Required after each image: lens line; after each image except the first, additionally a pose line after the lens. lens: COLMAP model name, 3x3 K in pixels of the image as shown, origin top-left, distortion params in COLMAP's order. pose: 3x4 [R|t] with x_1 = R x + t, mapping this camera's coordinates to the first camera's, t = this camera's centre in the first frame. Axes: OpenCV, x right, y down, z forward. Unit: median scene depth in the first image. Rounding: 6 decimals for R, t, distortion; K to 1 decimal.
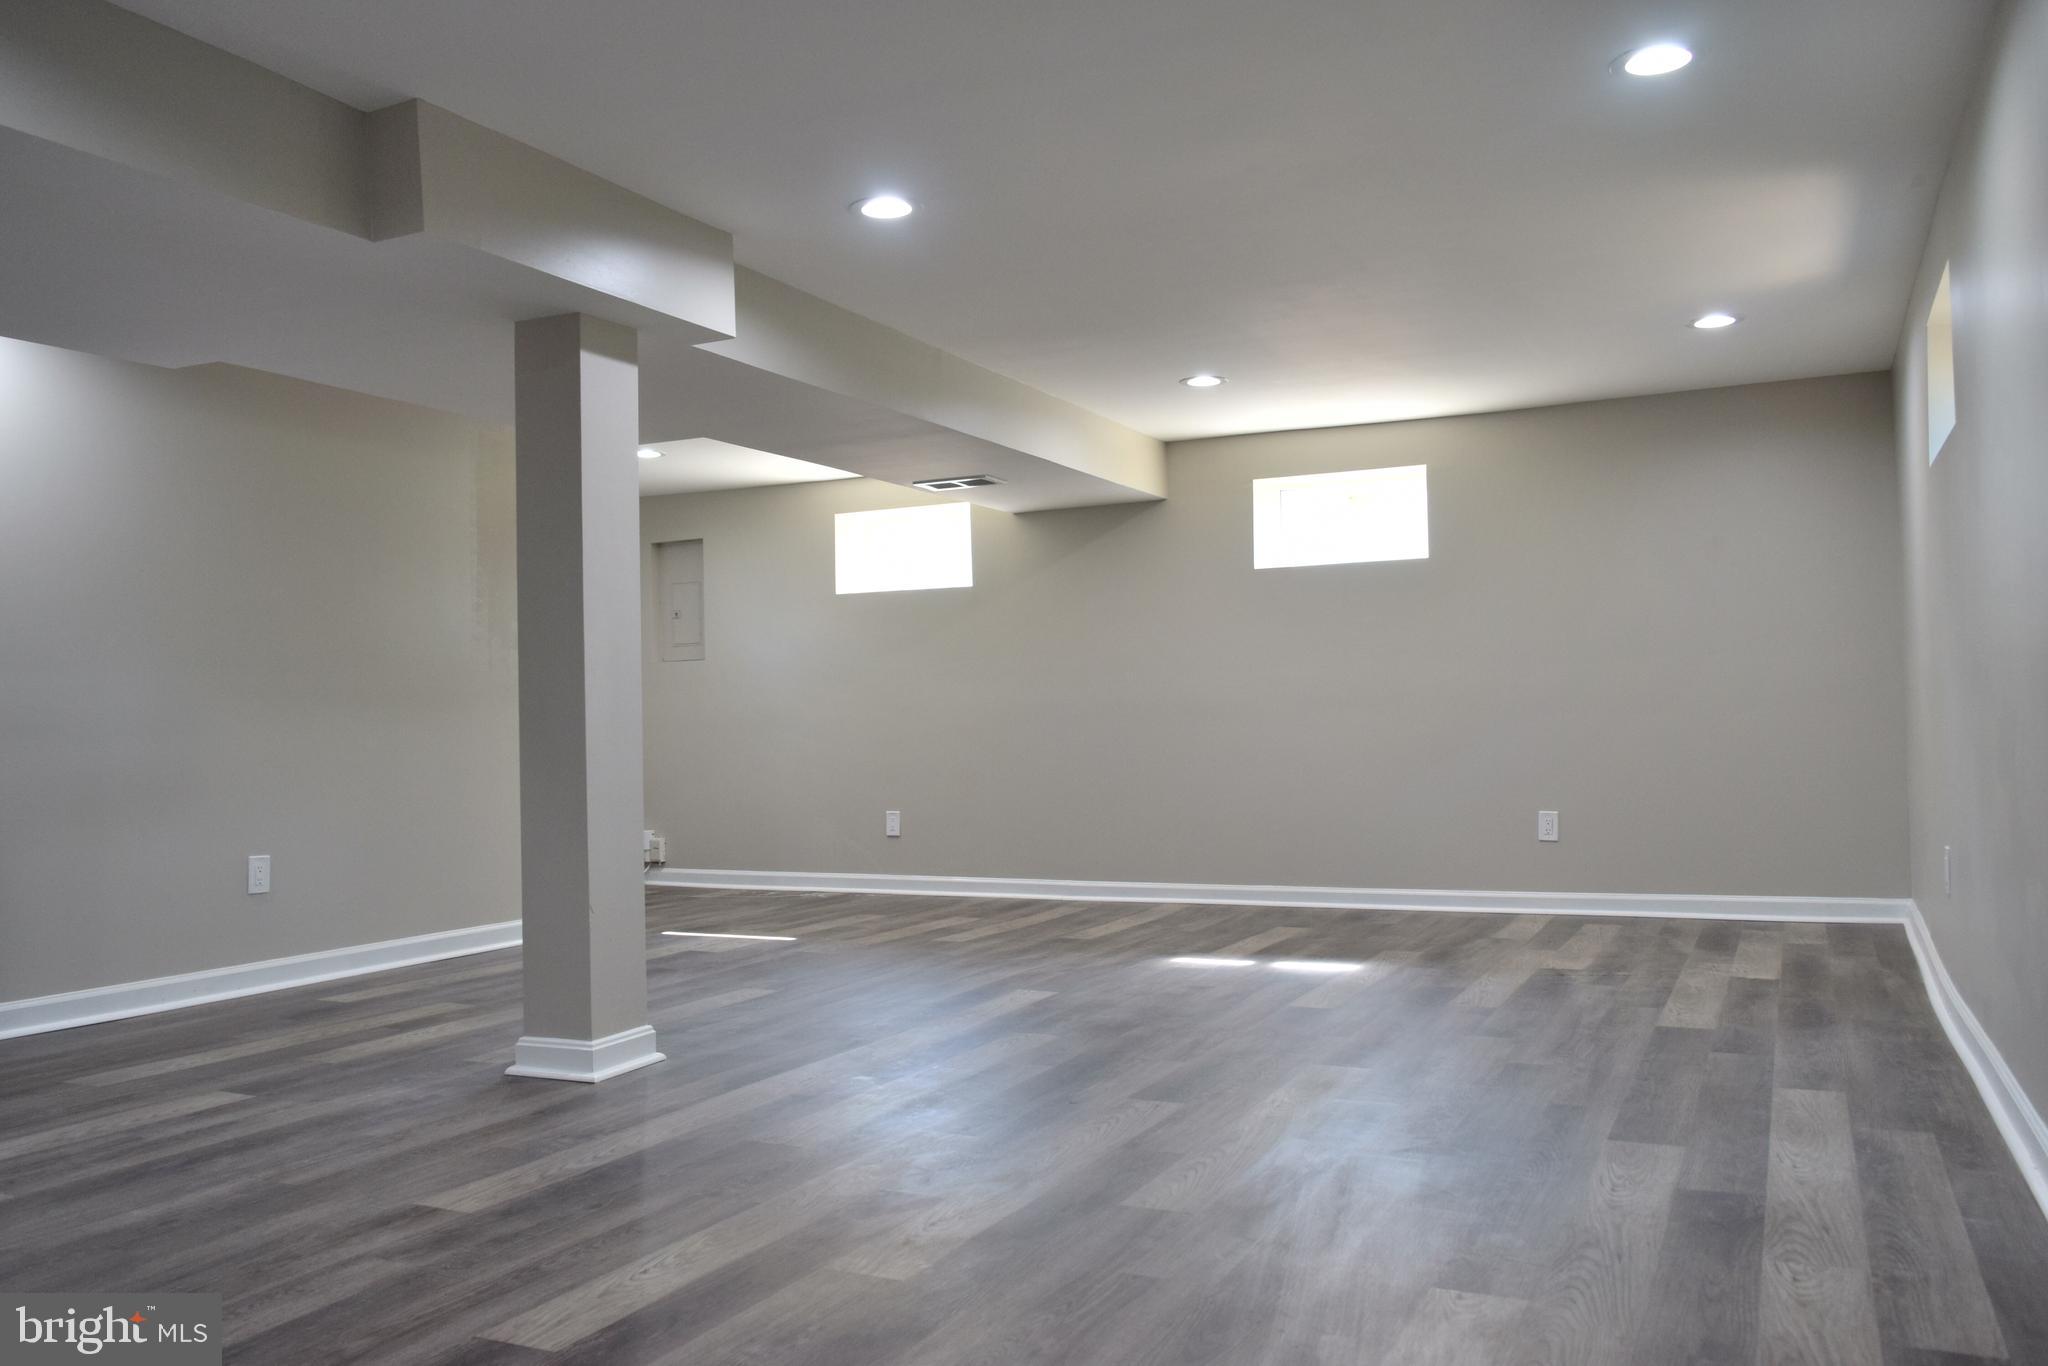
lens RADIAL K [[1591.2, 0, 1012.9], [0, 1591.2, 684.0], [0, 0, 1]] dist [-0.015282, 0.008471]
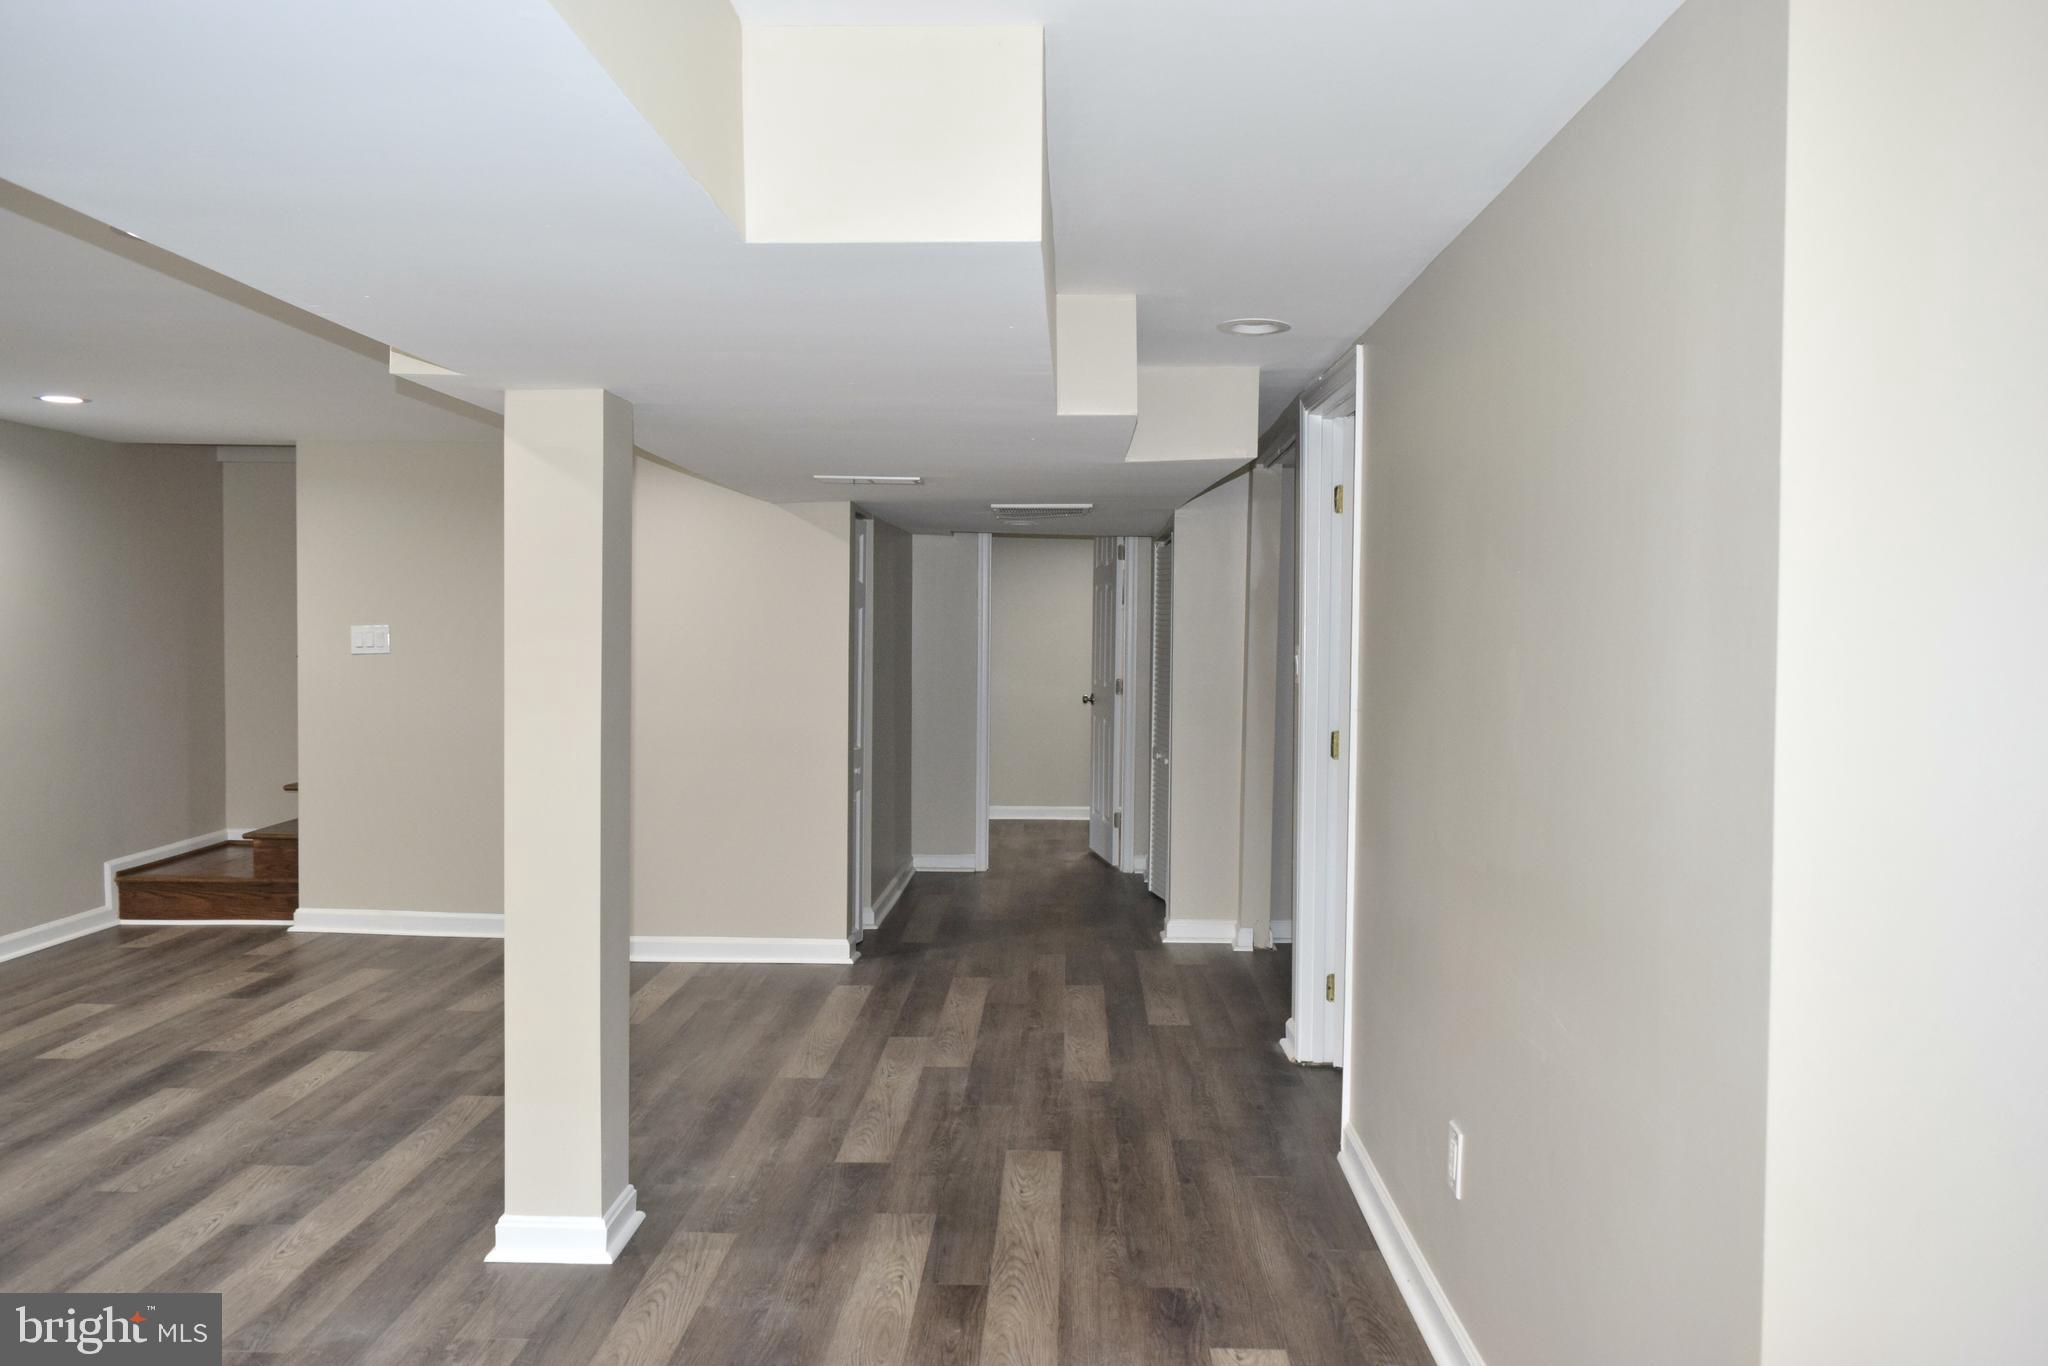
lens RADIAL K [[1591.2, 0, 1020.5], [0, 1591.2, 682.3], [0, 0, 1]] dist [-0.015282, 0.008471]
pose [[-0.909883, 0.025013, -0.414110, -0.182902], [0.017369, 0.999602, 0.022216, -0.115294], [0.414501, 0.013021, -0.909956, 2.529939]]
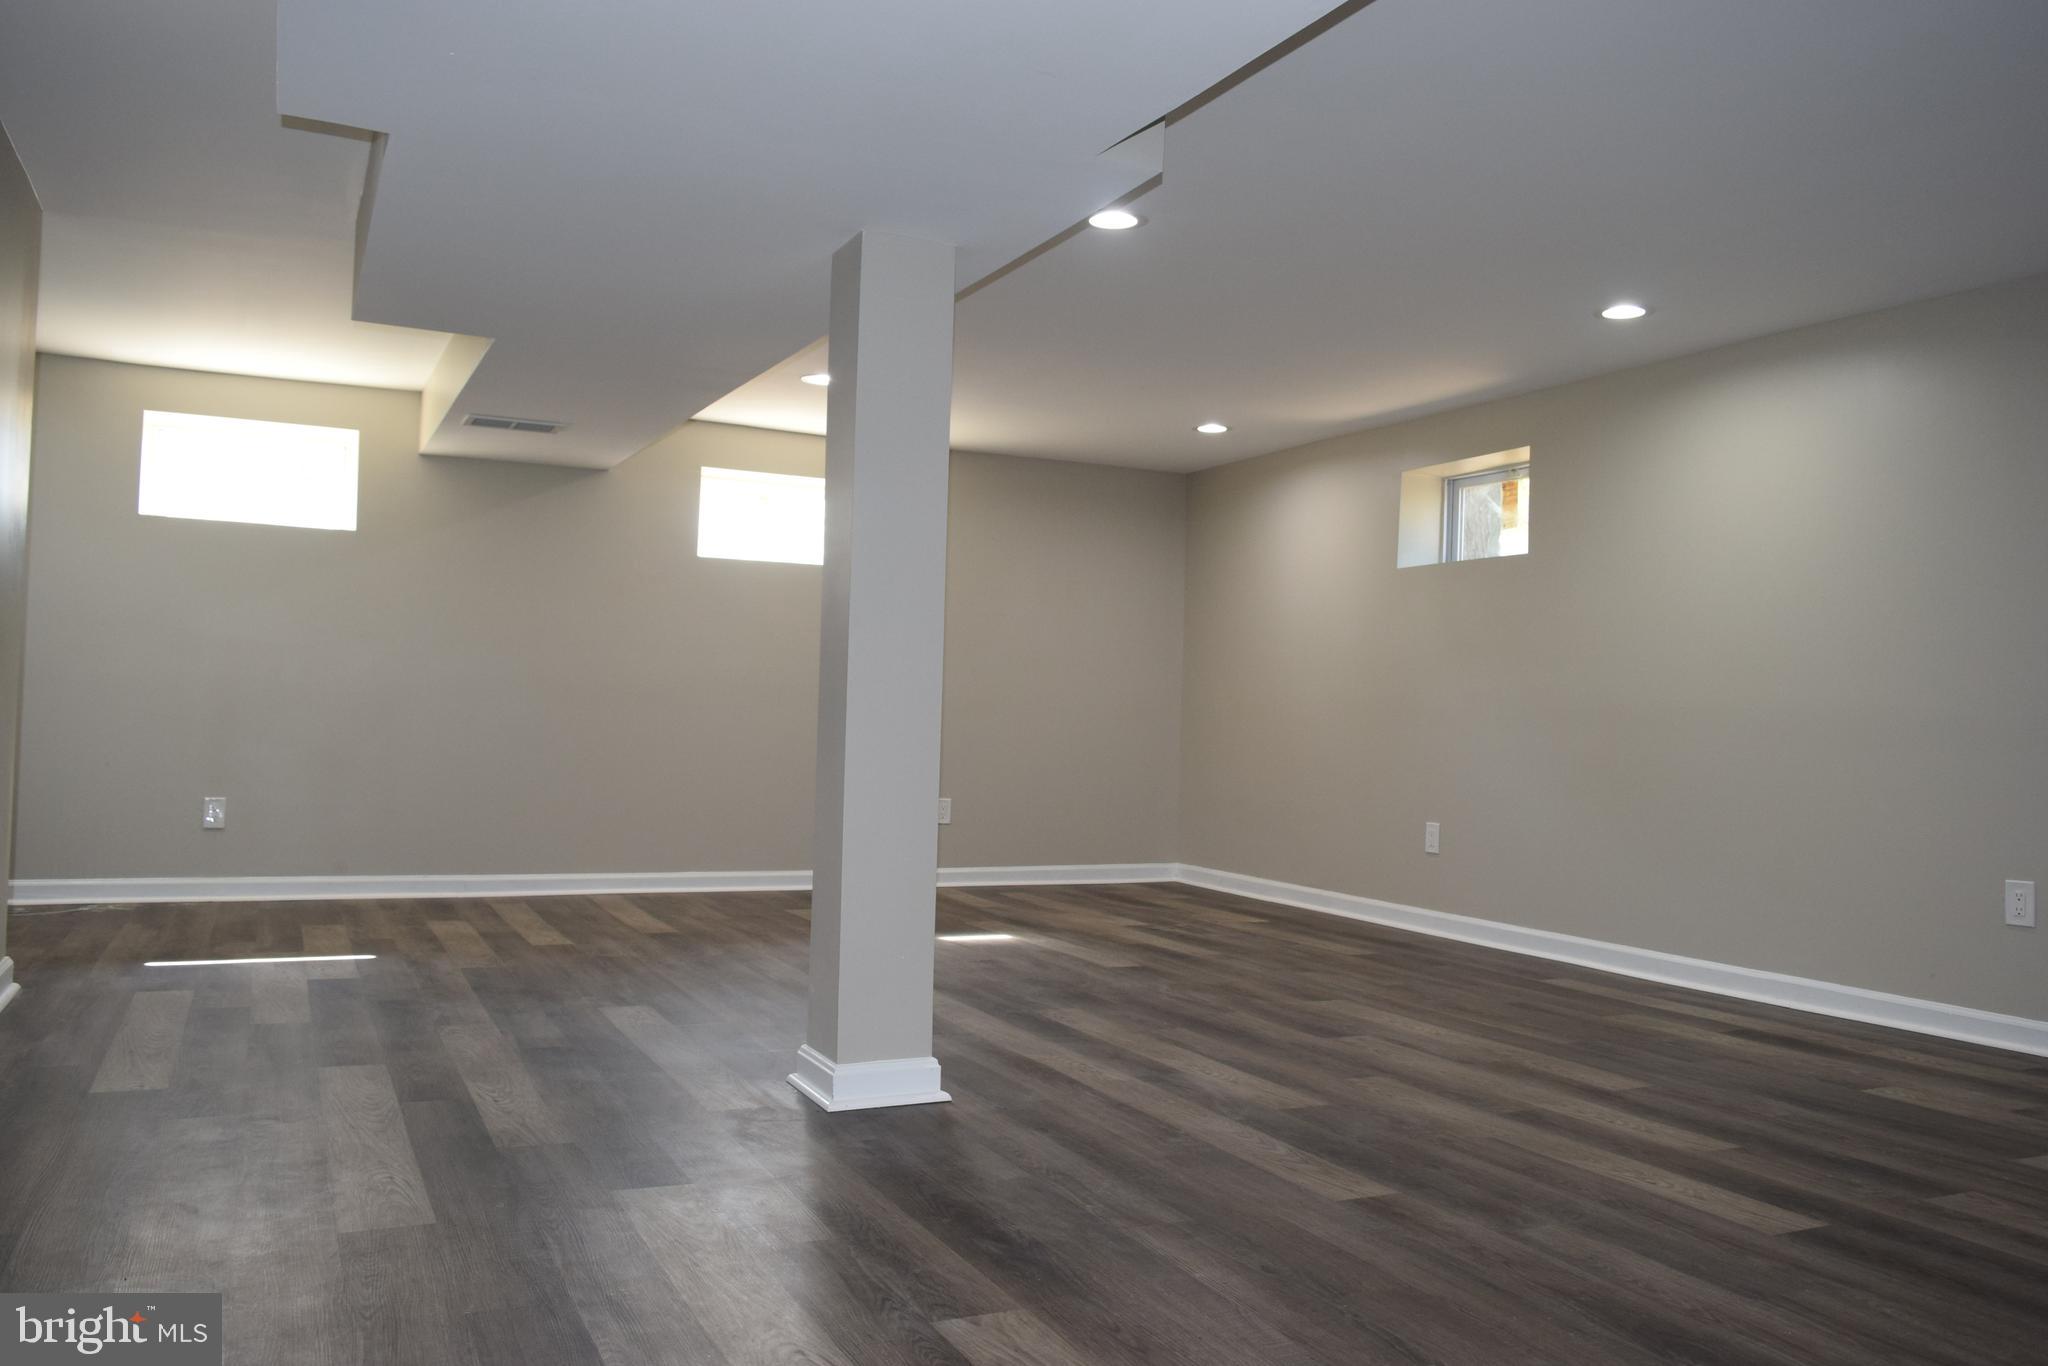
lens RADIAL K [[1591.2, 0, 1025.5], [0, 1591.2, 684.9], [0, 0, 1]] dist [-0.015282, 0.008471]
pose [[0.616007, 0.053631, 0.785913, -1.215208], [-0.061927, 0.997889, -0.019557, 0.036670], [-0.785303, -0.036622, 0.618027, 0.521507]]
